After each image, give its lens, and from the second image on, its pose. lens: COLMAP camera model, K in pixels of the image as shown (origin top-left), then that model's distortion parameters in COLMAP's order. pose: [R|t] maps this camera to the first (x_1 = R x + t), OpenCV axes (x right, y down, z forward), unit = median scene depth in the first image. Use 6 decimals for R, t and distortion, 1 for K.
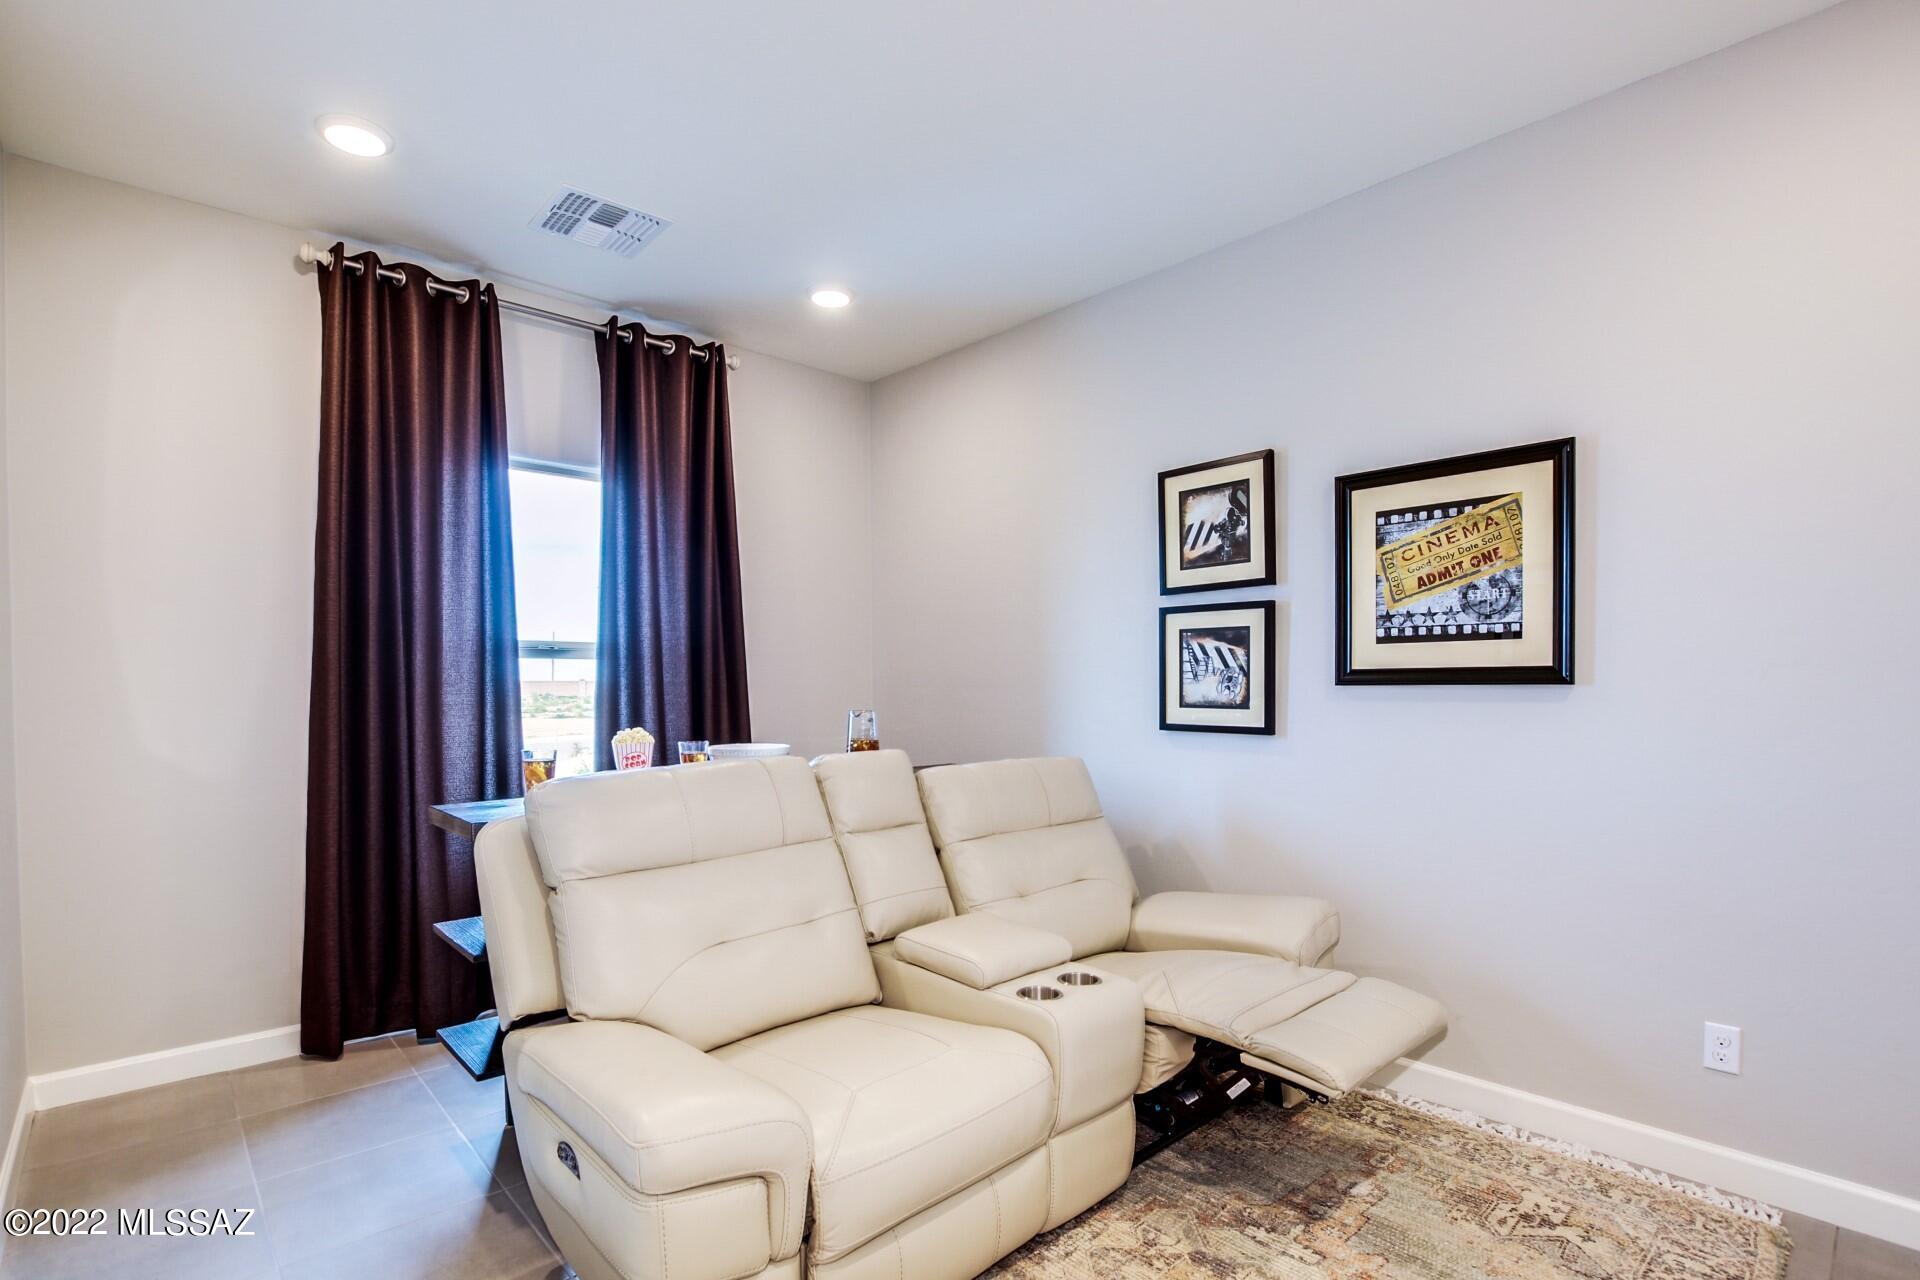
lens RADIAL K [[896.9, 0, 960.9], [0, 896.9, 693.8], [0, 0, 1]] dist [-0.024436, 0.000209]
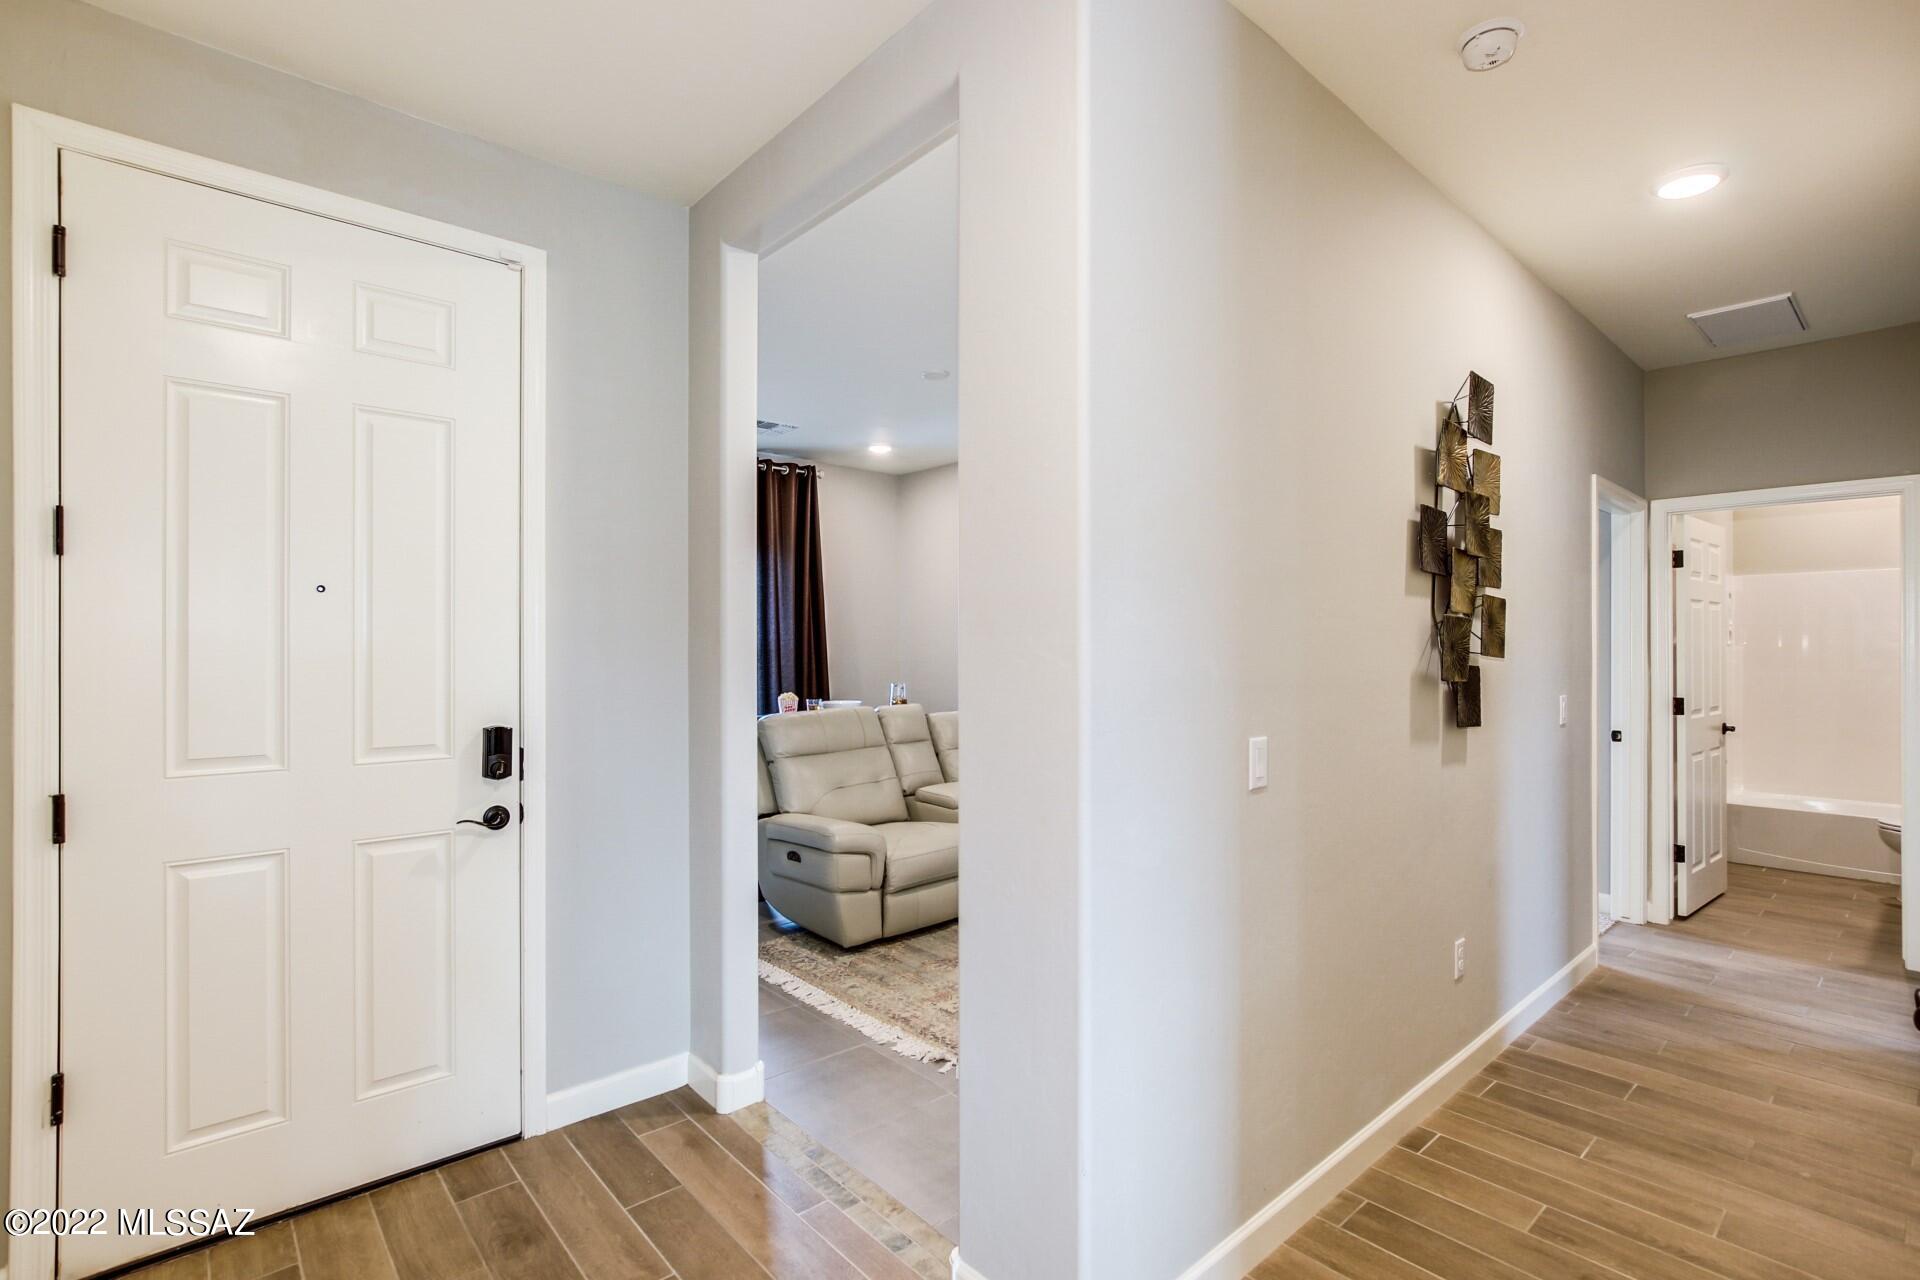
lens RADIAL K [[904.0, 0, 957.1], [0, 904.0, 643.1], [0, 0, 1]] dist [-0.028191, 0.000954]
pose [[0.999667, 0.001991, -0.025734, 0.069991], [-0.002290, 0.999931, -0.011562, -0.050168], [0.025709, 0.011617, 0.999602, -1.025320]]
